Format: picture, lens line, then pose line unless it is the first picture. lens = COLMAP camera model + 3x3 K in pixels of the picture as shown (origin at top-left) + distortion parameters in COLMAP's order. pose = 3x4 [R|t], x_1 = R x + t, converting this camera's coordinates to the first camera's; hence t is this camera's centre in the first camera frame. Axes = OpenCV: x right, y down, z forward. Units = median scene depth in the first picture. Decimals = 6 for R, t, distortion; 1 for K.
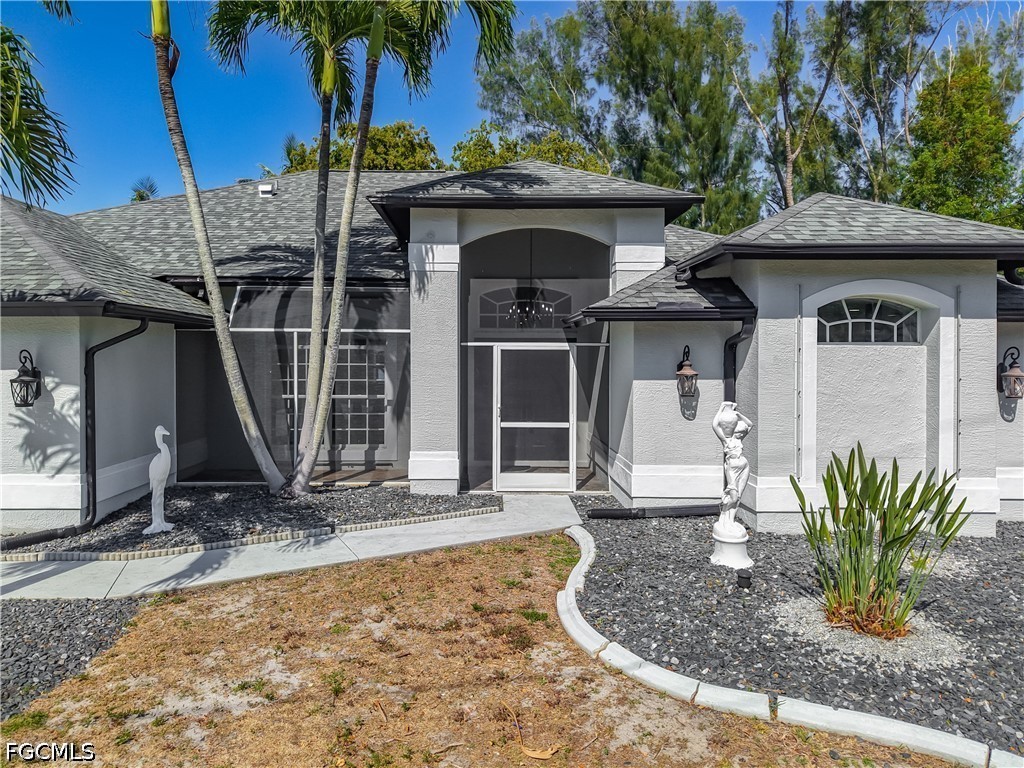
lens RADIAL K [[703.3, 0, 498.5], [0, 703.3, 351.9], [0, 0, 1]] dist [0.006691, -0.000254]
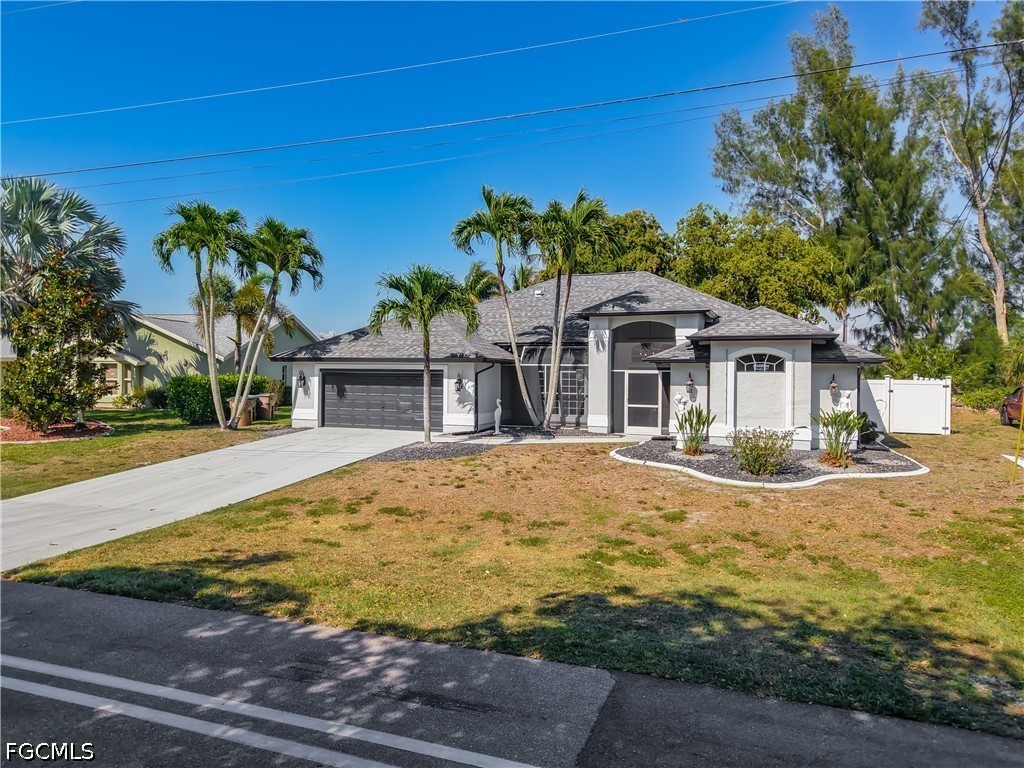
lens RADIAL K [[699.3, 0, 512.0], [0, 699.3, 384.0], [0, 0, 1]] dist [0.019814, -0.001665]
pose [[0.928539, 0.011621, -0.371052, 0.525187], [-0.006474, 0.999865, 0.015113, -0.000899], [0.371178, -0.011631, 0.928489, -1.352702]]
